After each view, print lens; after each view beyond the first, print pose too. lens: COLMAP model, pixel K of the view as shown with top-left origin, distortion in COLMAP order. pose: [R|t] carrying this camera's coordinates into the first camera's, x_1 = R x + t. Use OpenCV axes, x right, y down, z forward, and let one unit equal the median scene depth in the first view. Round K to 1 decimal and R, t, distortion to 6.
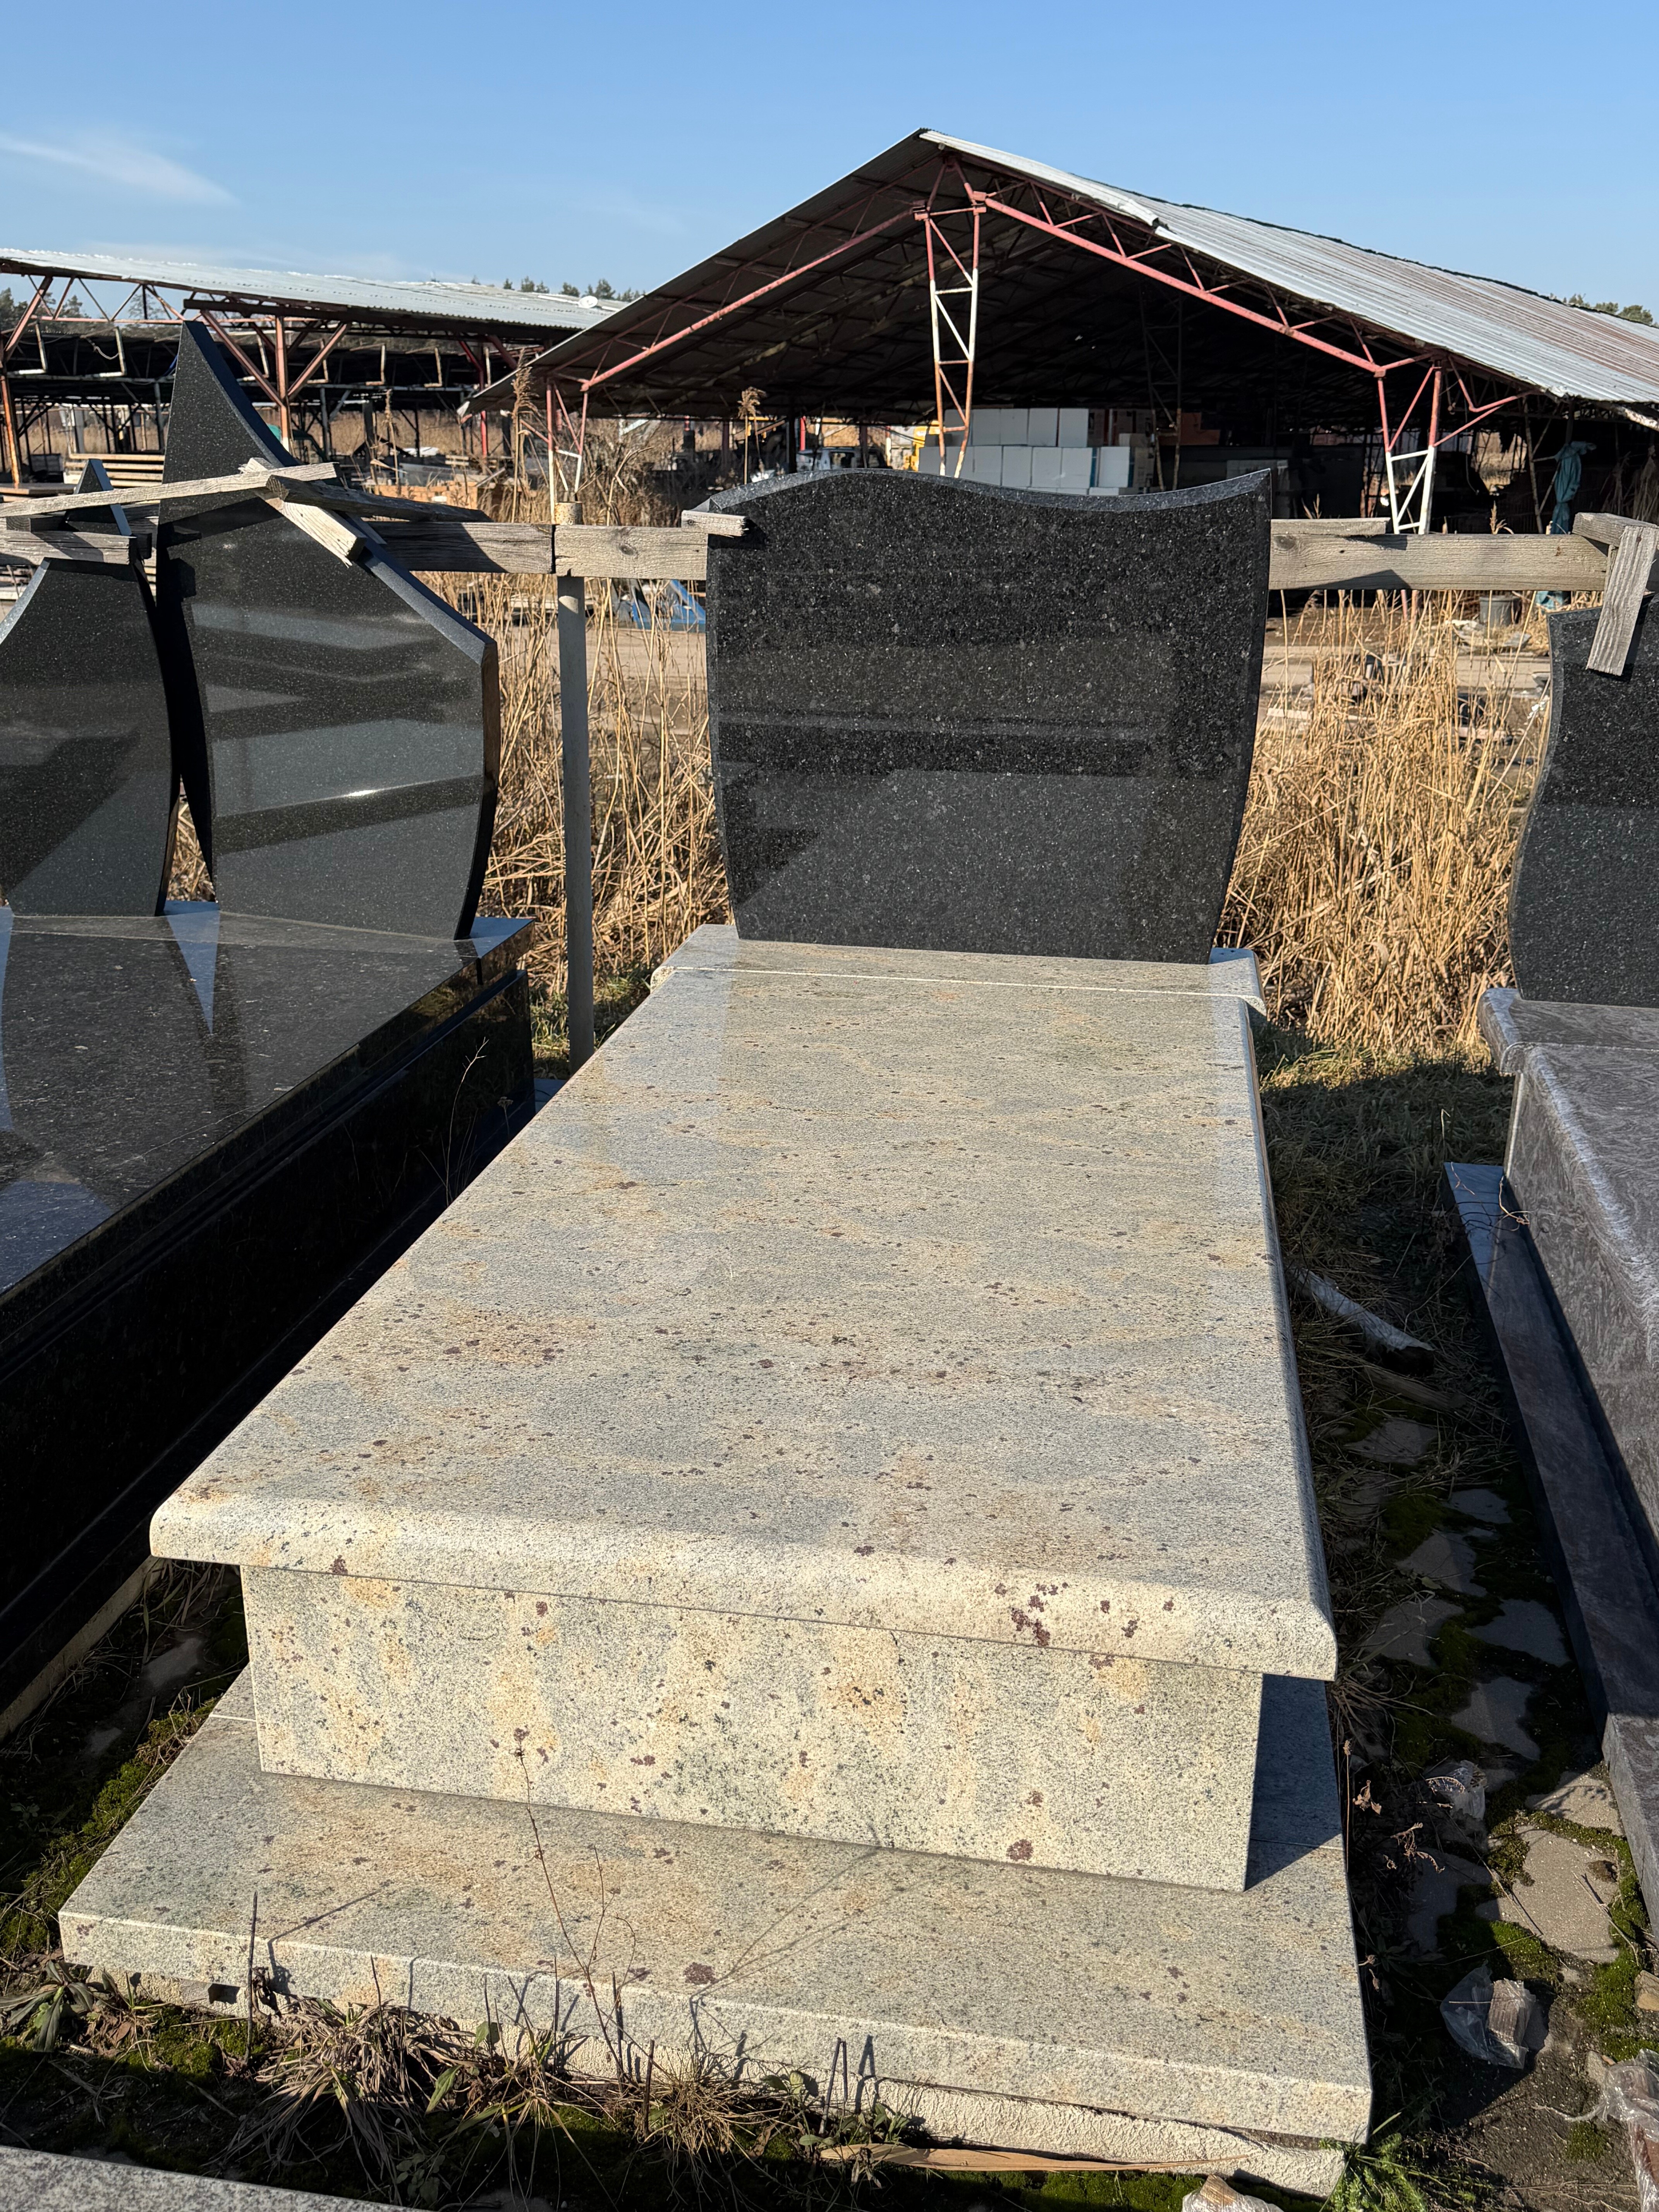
lens RADIAL K [[1885.6, 0, 829.5], [0, 1885.6, 1106.0], [0, 0, 1]] dist [0.100836, -0.185804]
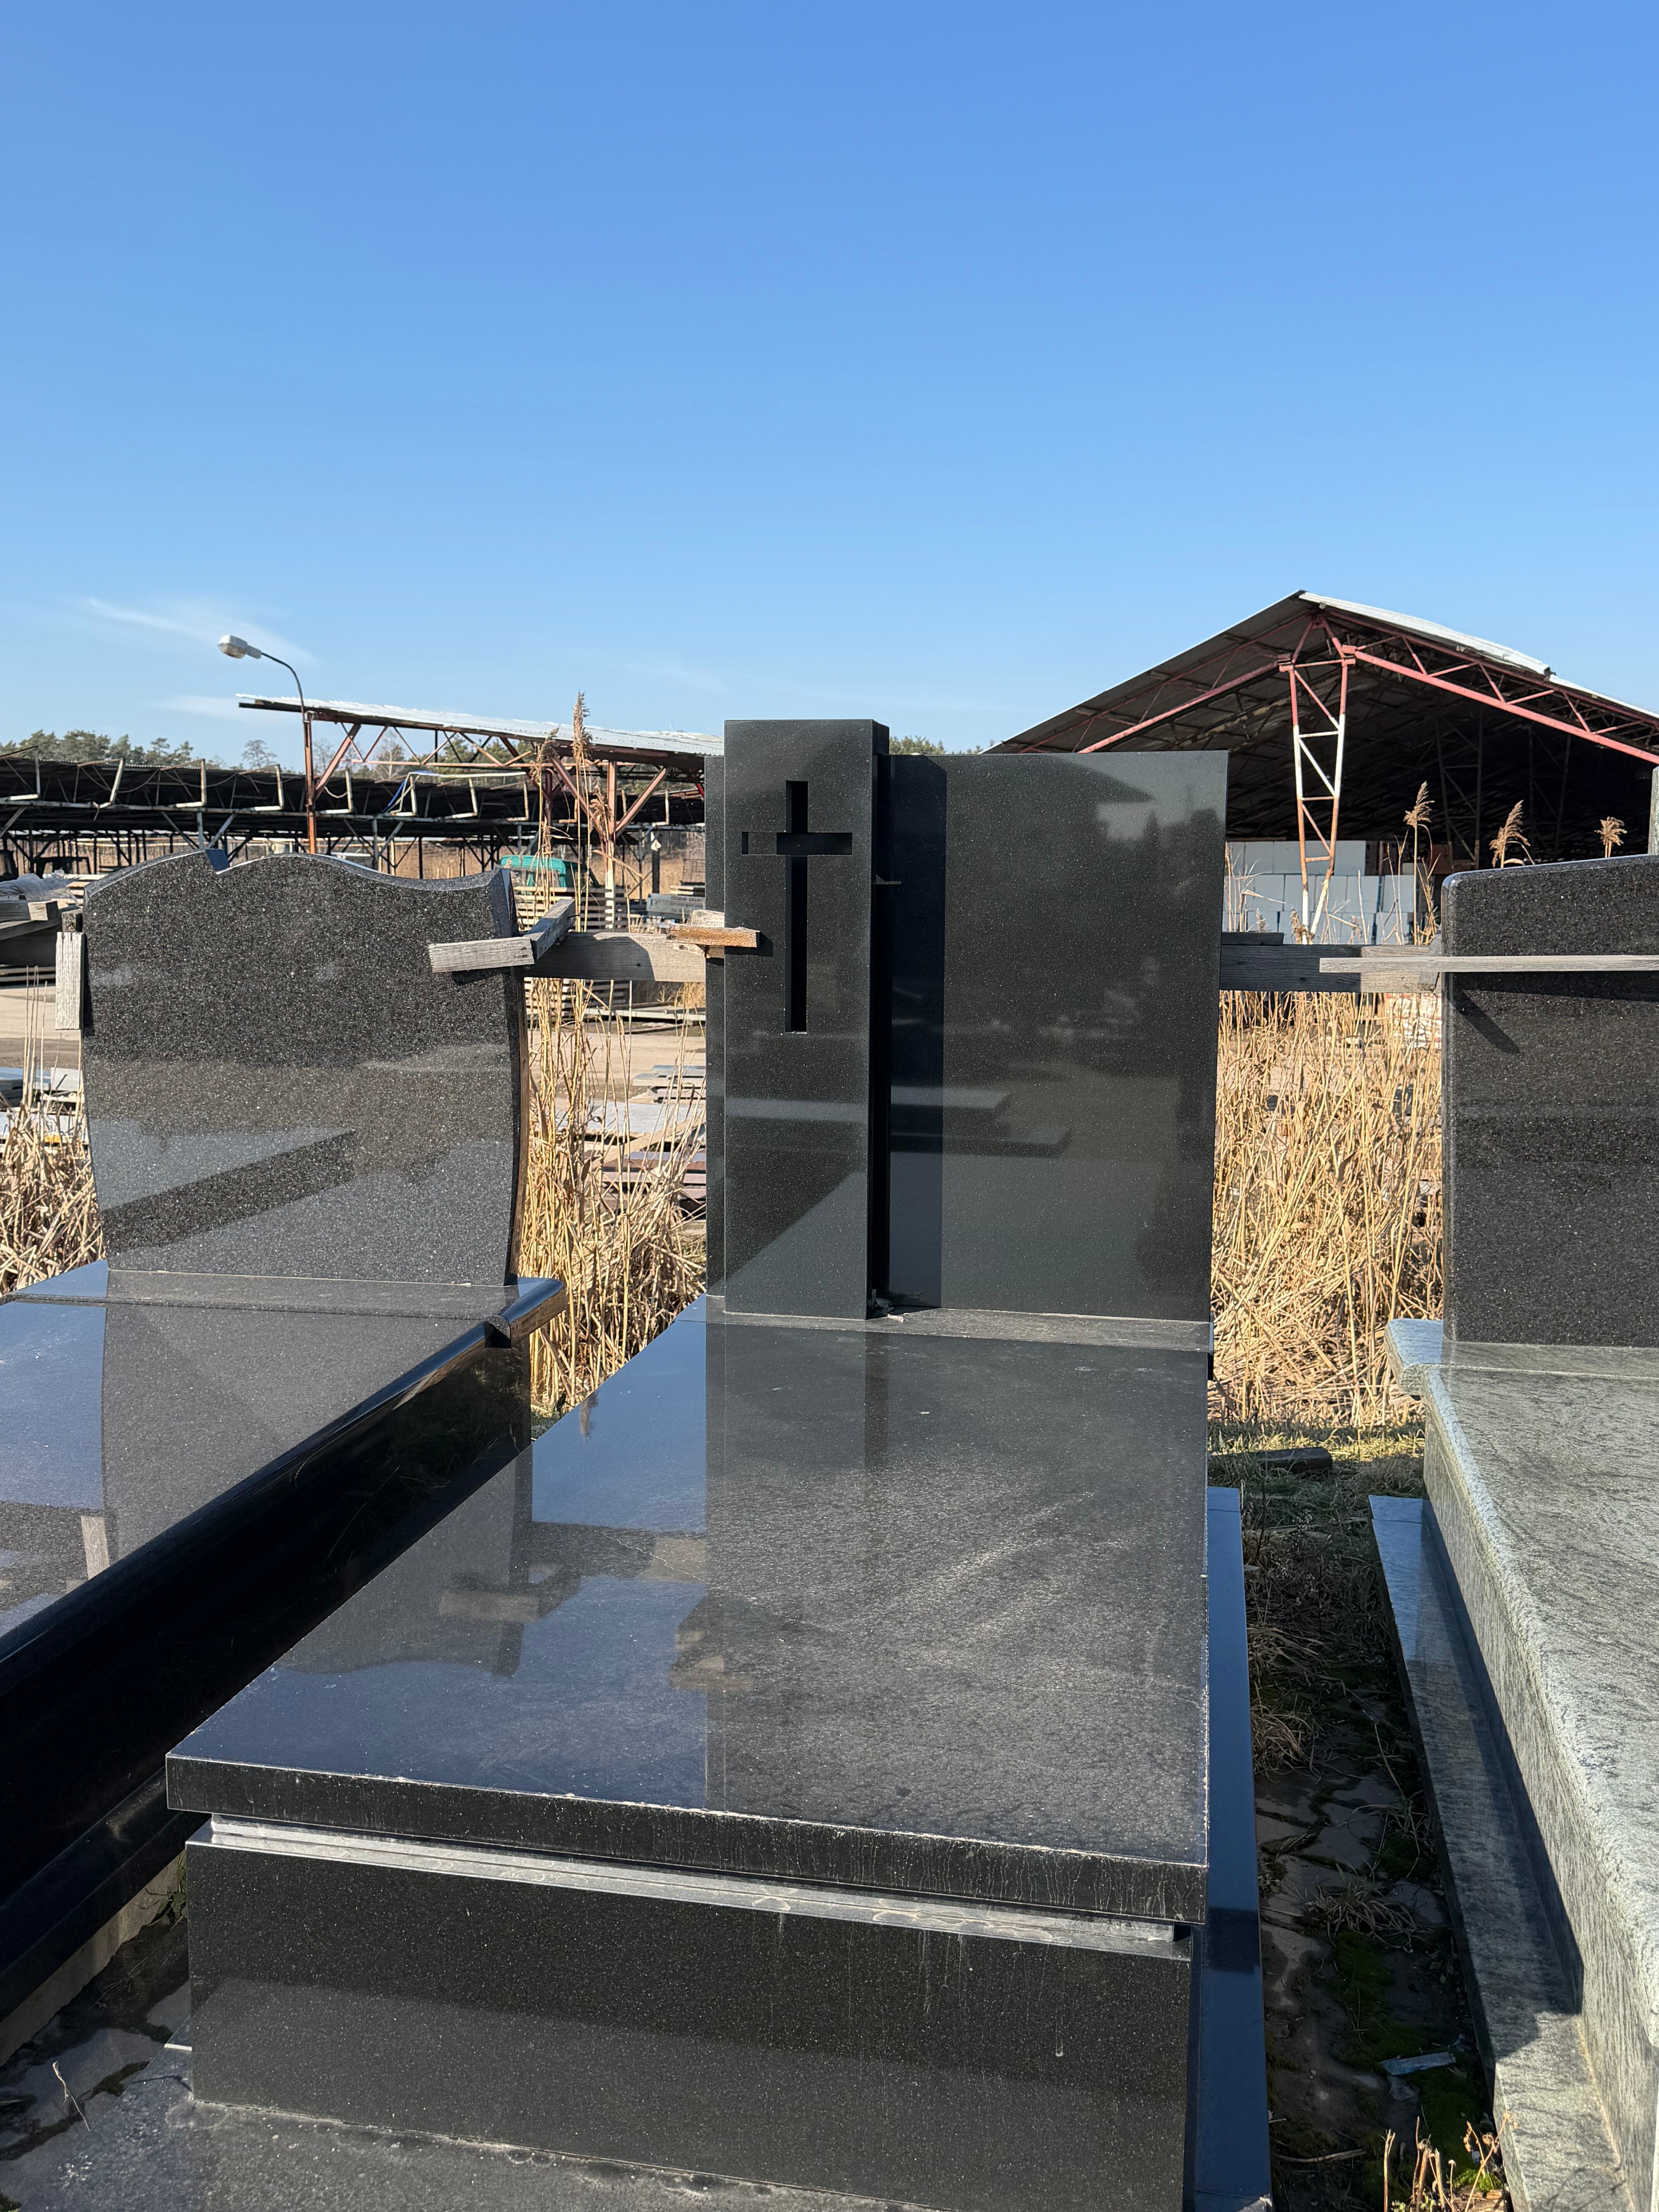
lens RADIAL K [[1884.1, 0, 818.9], [0, 1884.1, 1108.5], [0, 0, 1]] dist [0.120806, -0.162465]
pose [[0.999821, 0.003461, -0.018611, -0.191390], [-0.007283, 0.977796, -0.209433, -0.008013], [0.017473, 0.209531, 0.977646, 0.022654]]
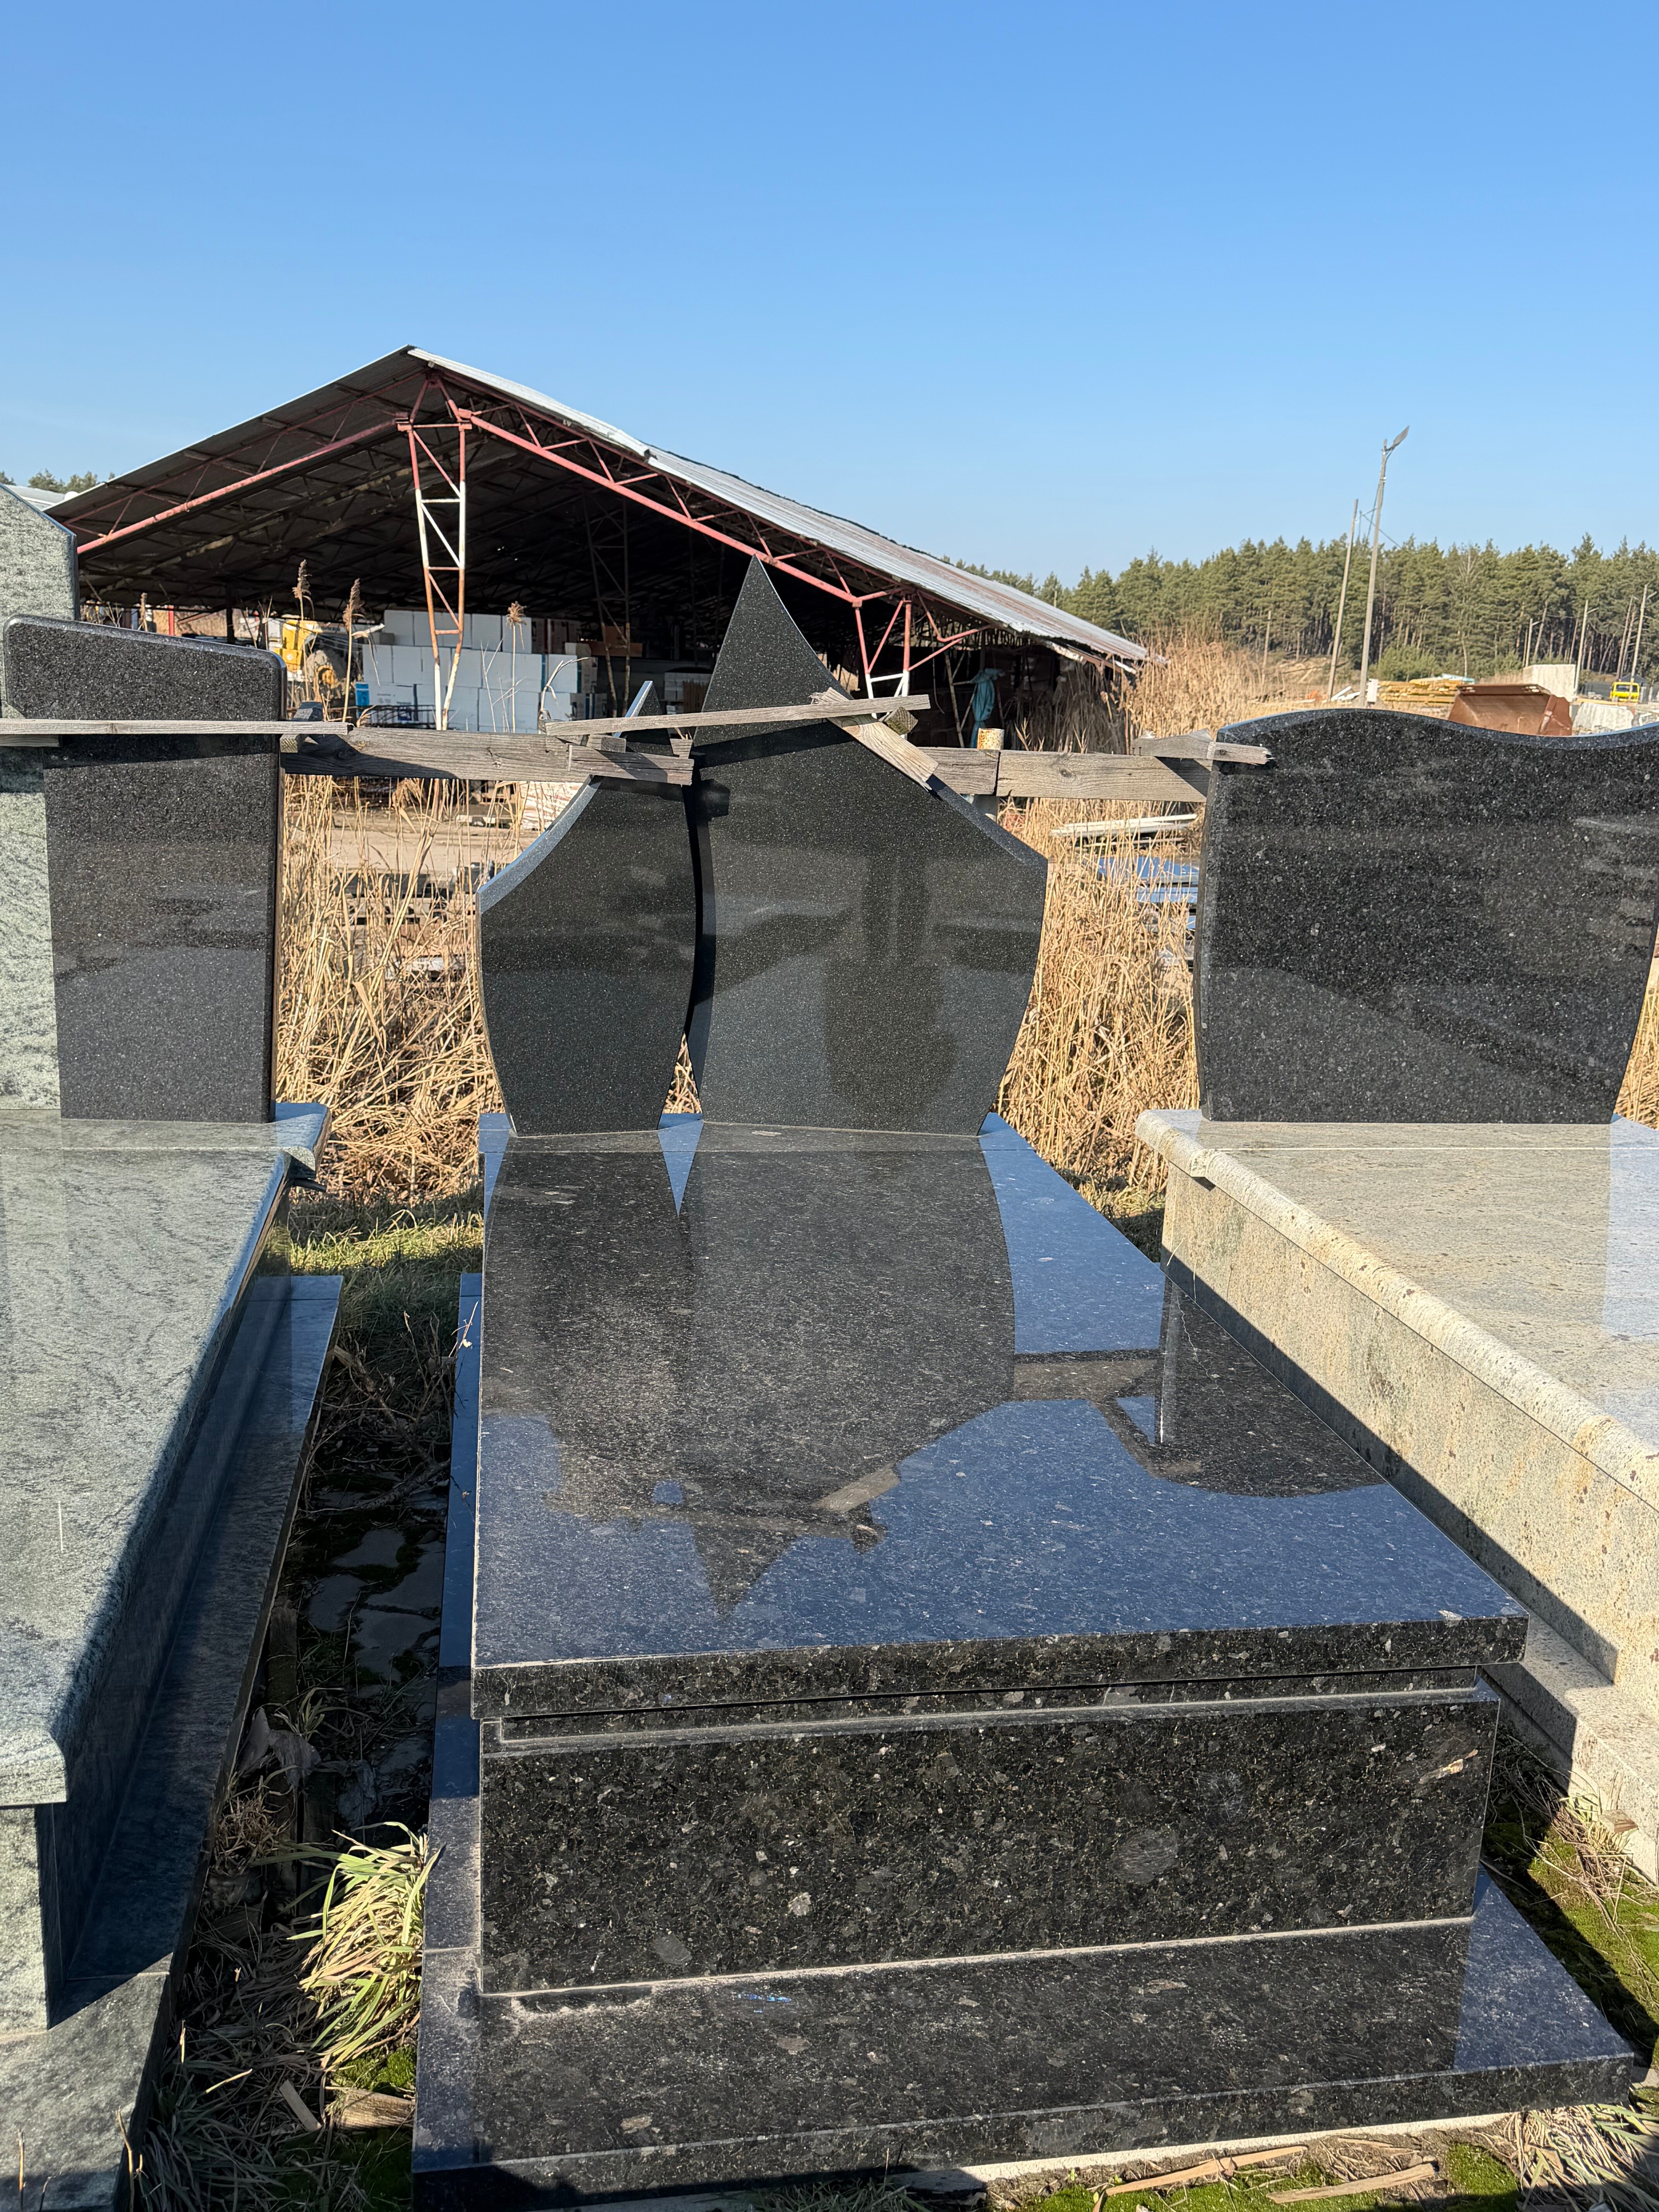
lens RADIAL K [[1884.1, 0, 818.9], [0, 1884.1, 1108.5], [0, 0, 1]] dist [0.120806, -0.162465]
pose [[0.939606, -0.044711, 0.339325, -0.108479], [0.077182, 0.993573, -0.082802, -0.003965], [-0.333442, 0.103991, 0.937018, 0.008957]]
